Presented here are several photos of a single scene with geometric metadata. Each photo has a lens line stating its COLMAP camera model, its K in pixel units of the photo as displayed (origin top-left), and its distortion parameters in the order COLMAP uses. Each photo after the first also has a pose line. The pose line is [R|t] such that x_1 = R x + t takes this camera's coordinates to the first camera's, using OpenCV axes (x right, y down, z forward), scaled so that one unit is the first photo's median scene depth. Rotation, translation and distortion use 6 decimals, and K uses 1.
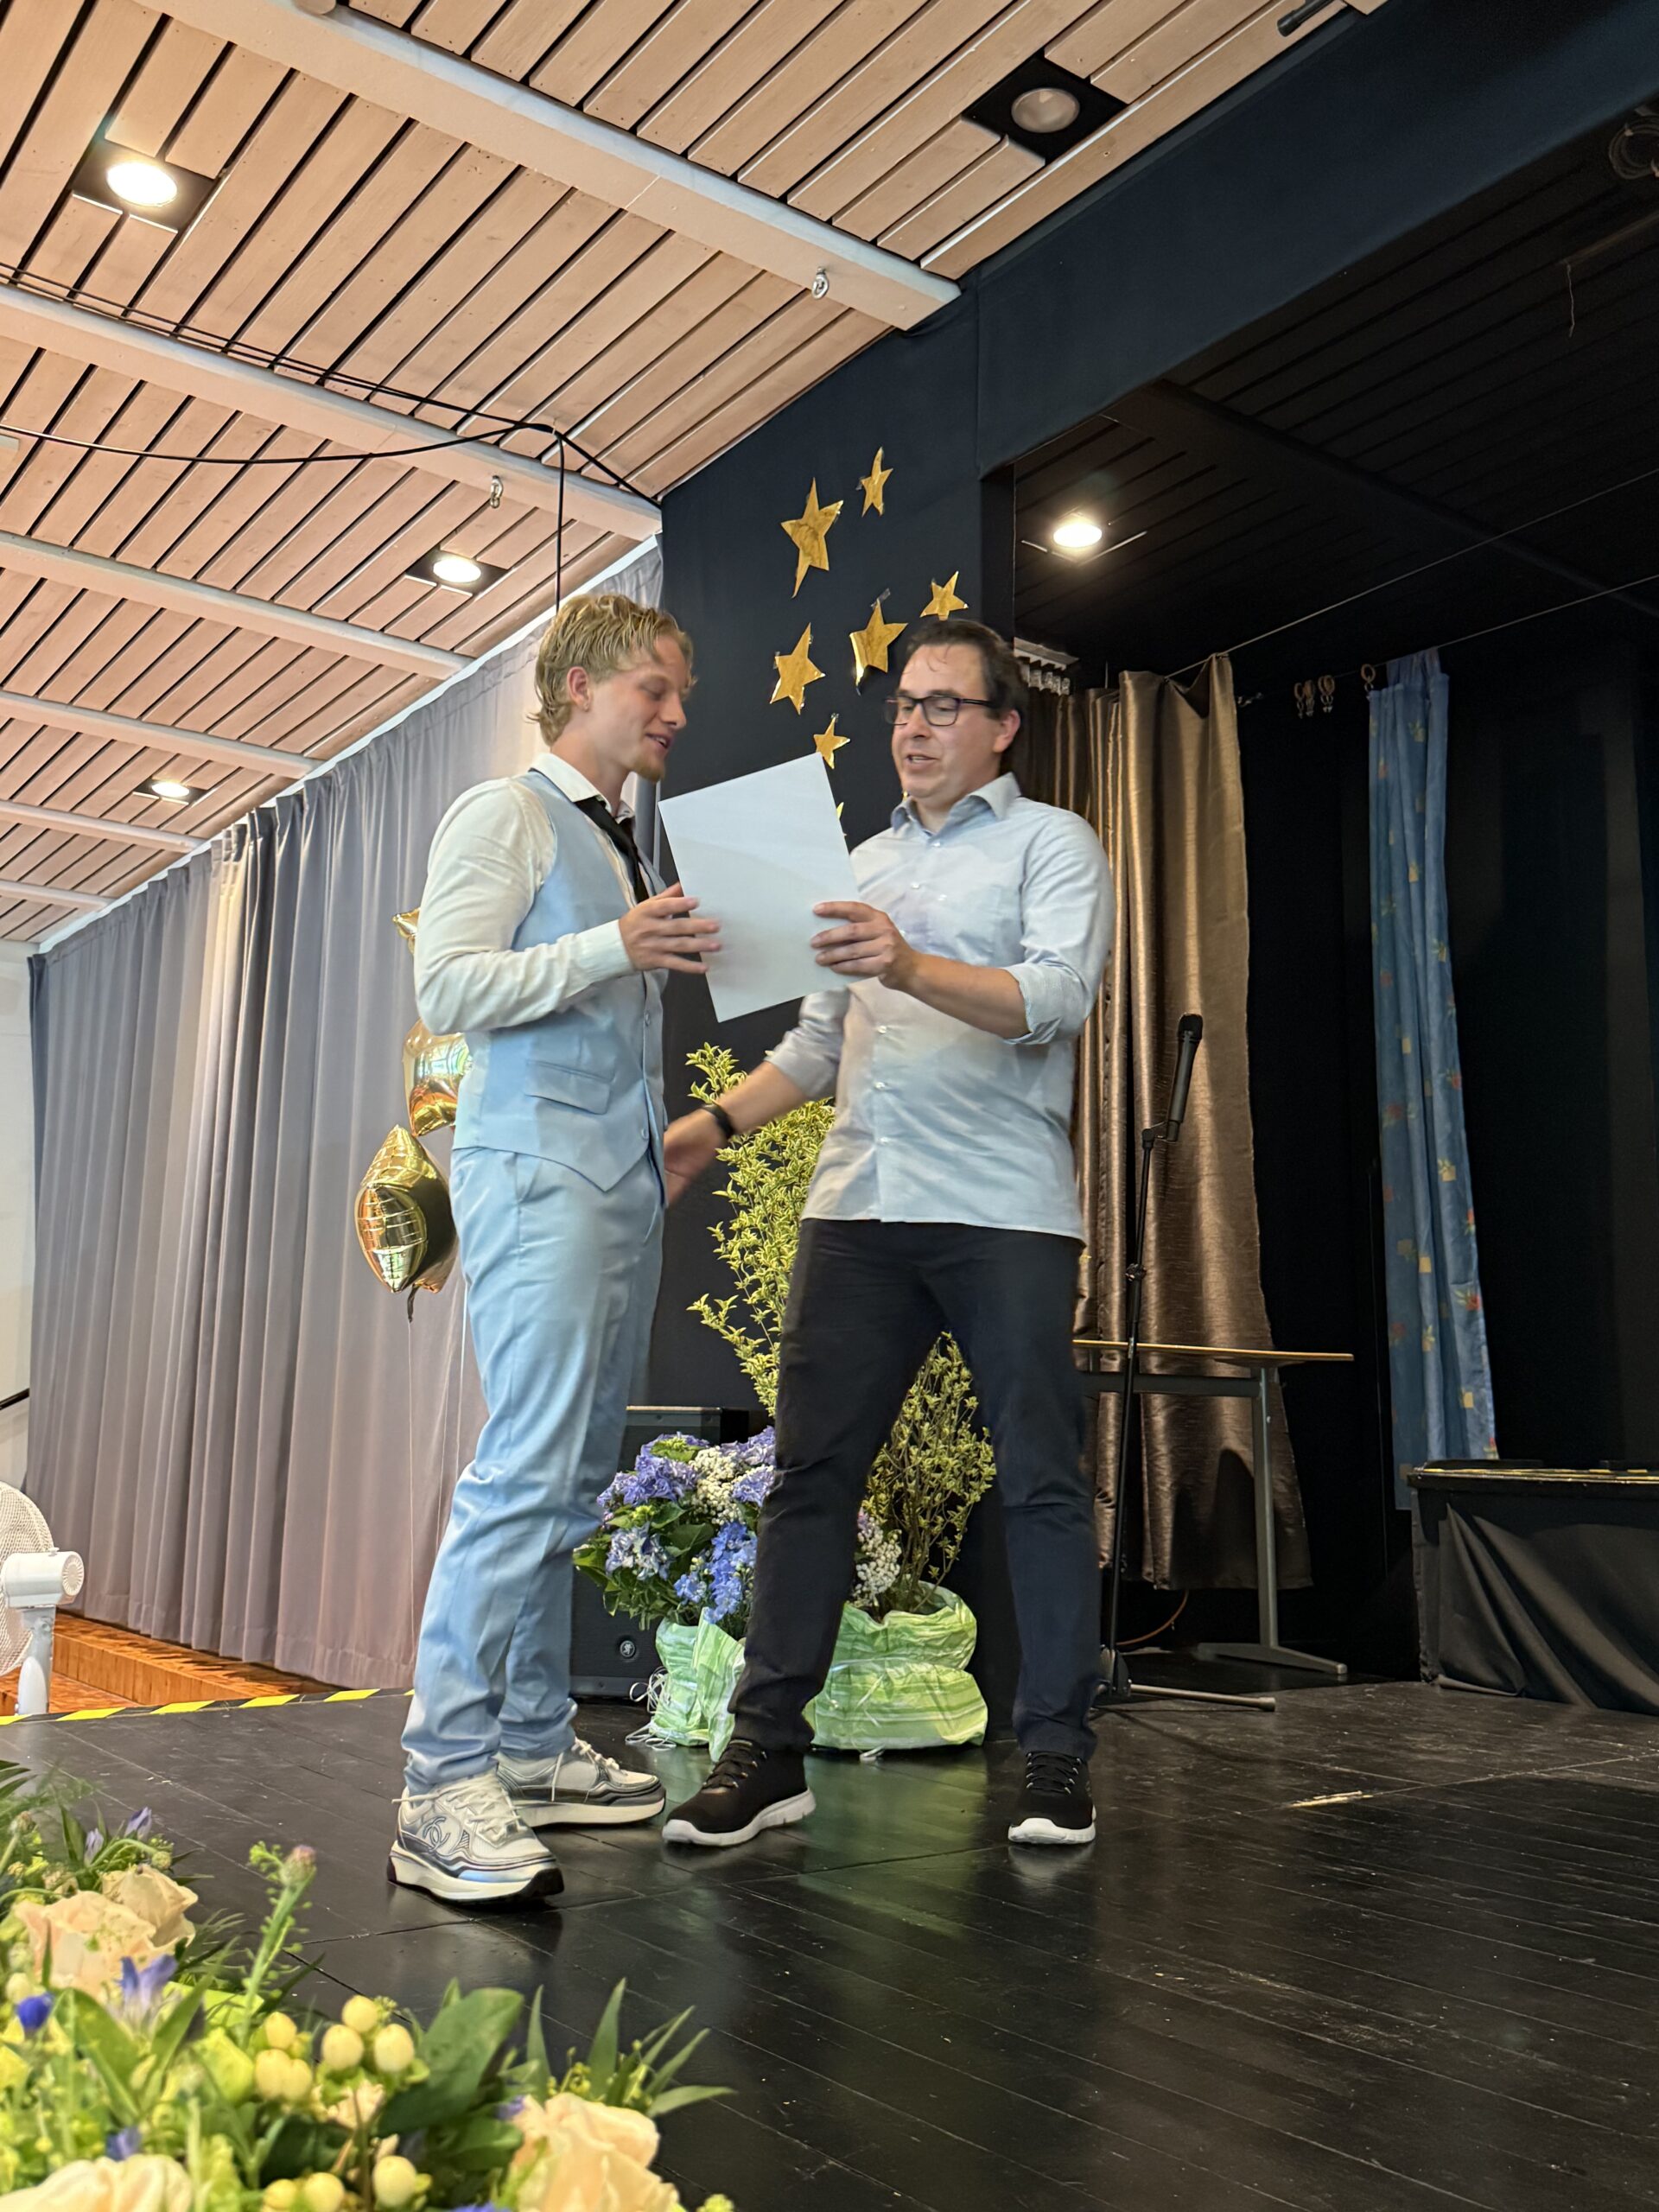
lens RADIAL K [[1938.0, 0, 826.6], [0, 1938.0, 1118.9], [0, 0, 1]] dist [0.180981, -0.354611]
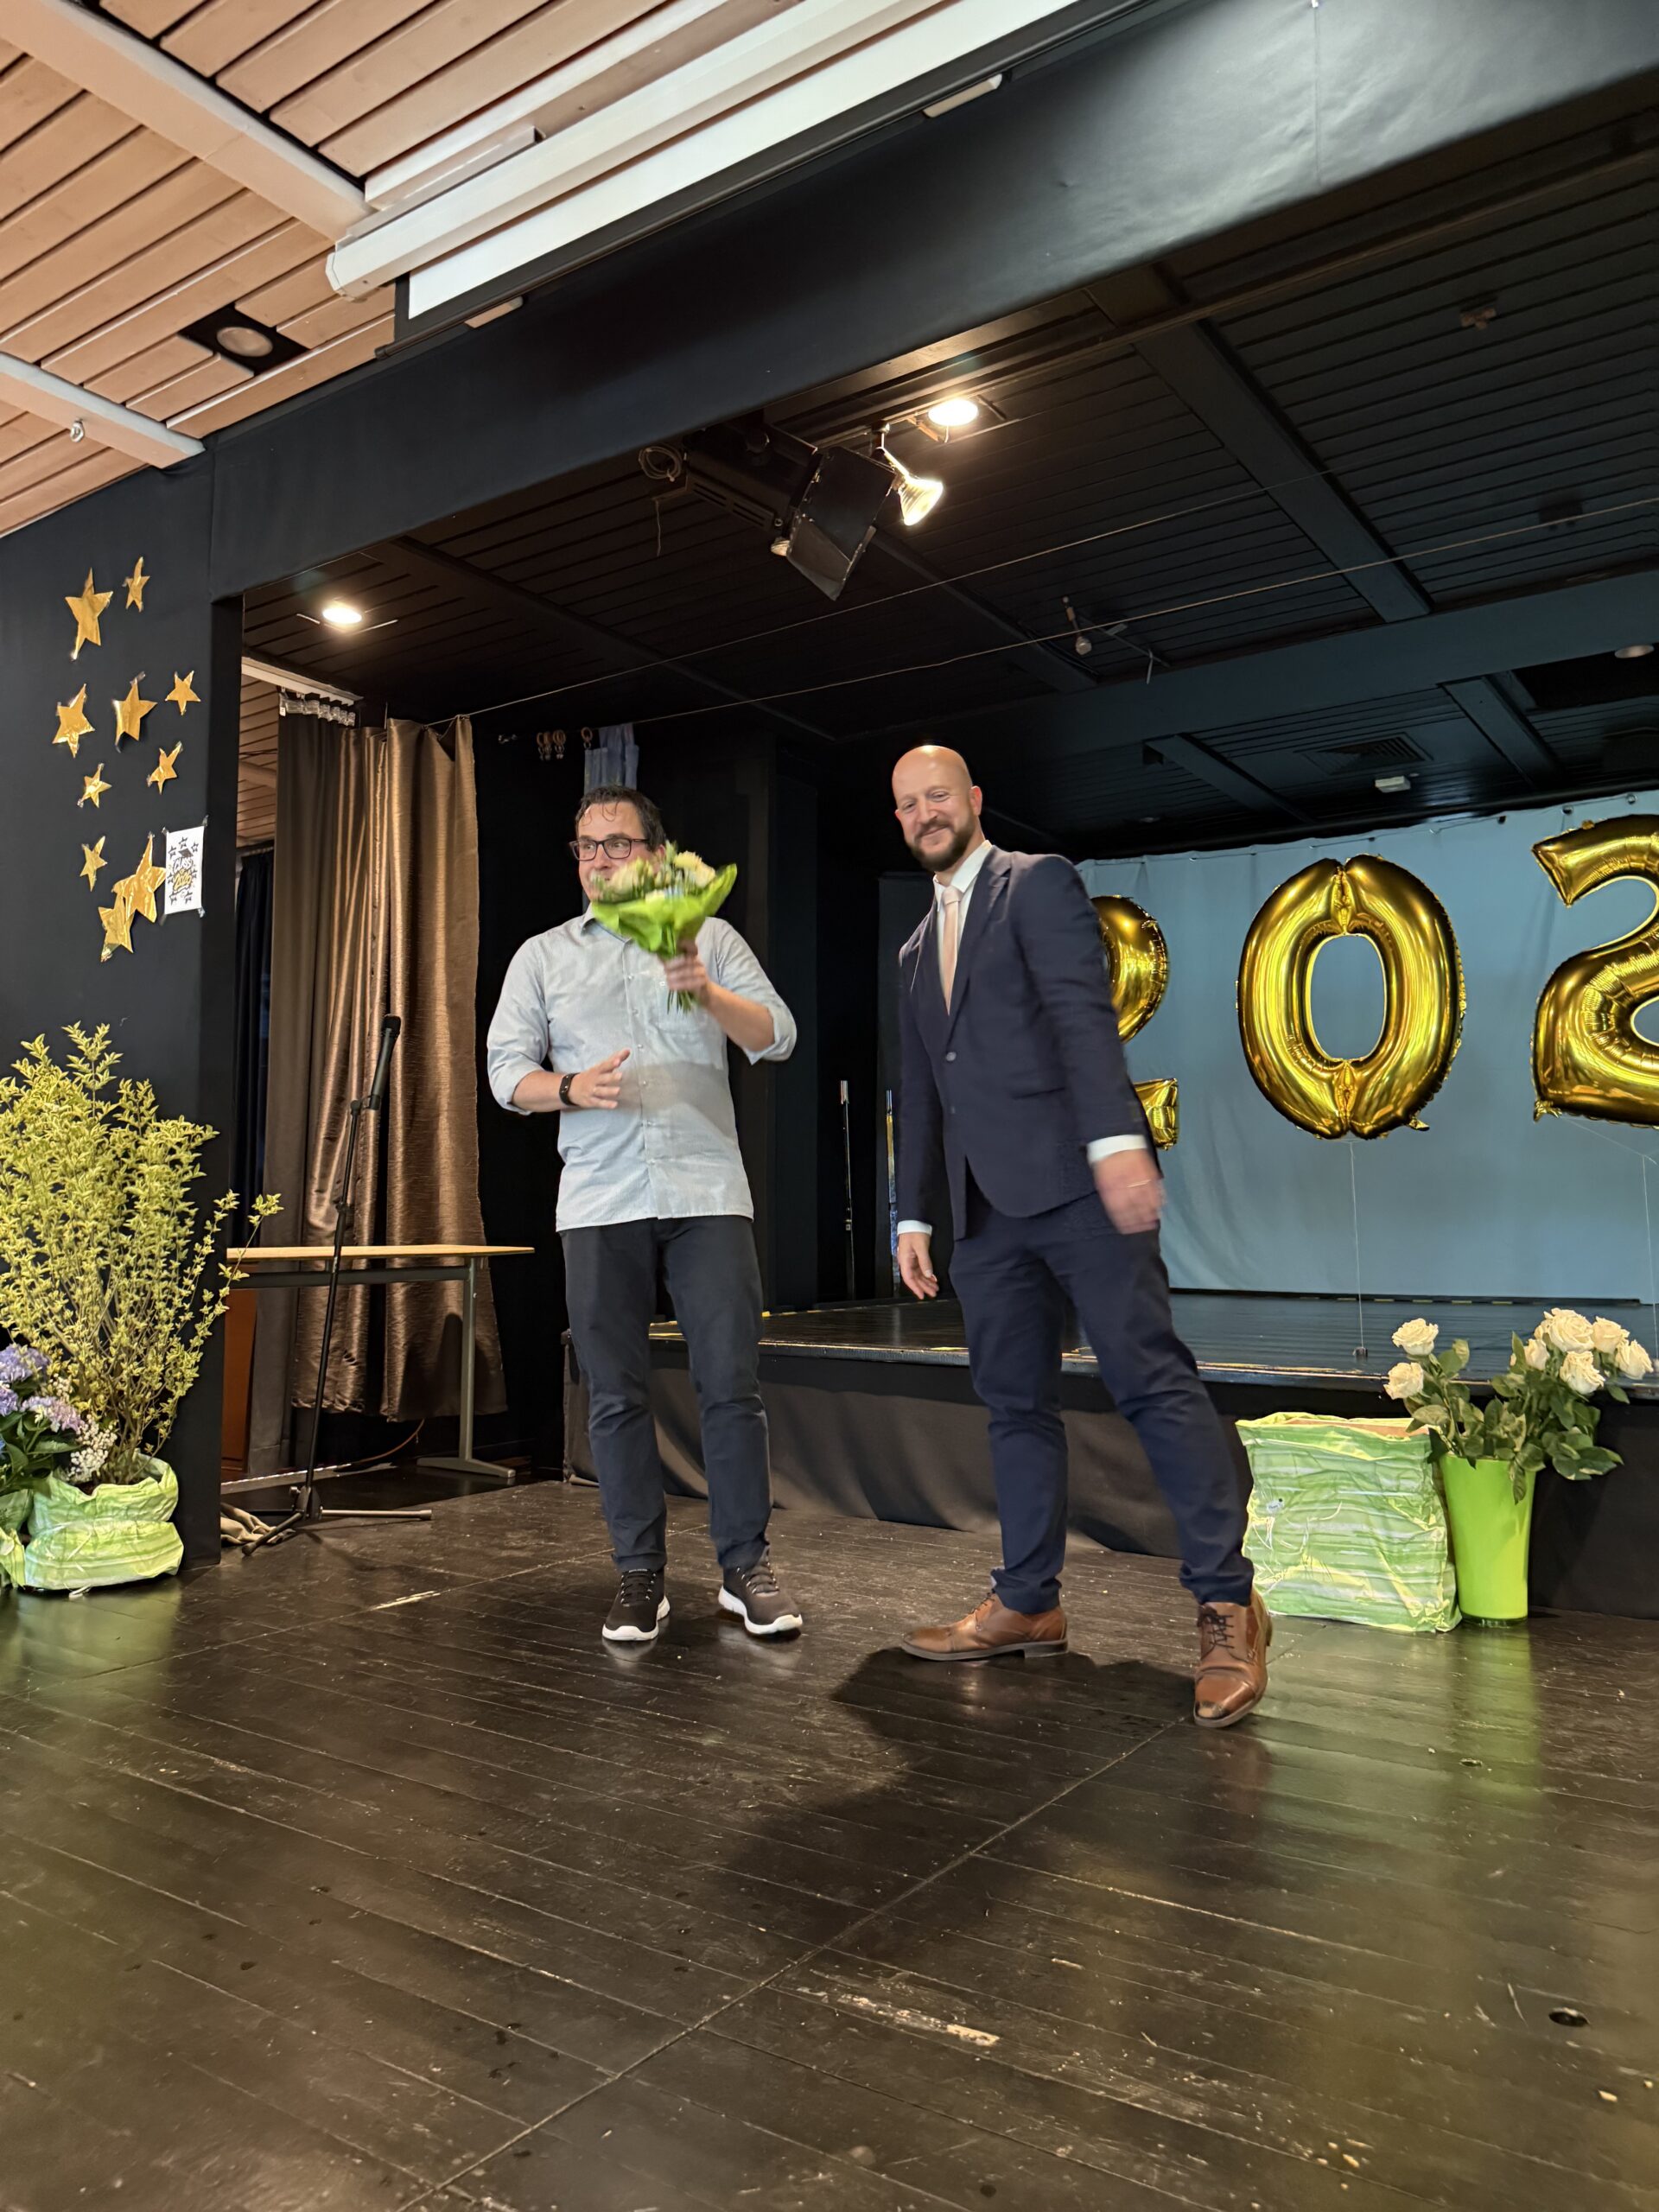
lens RADIAL K [[1567.6, 0, 826.0], [0, 1567.6, 1081.8], [0, 0, 1]] dist [0.029725, -0.039206]
pose [[0.945304, 0.015067, 0.325843, 0.111073], [-0.036668, 0.997509, 0.060255, -0.077740], [-0.324124, -0.068907, 0.943502, -0.108506]]
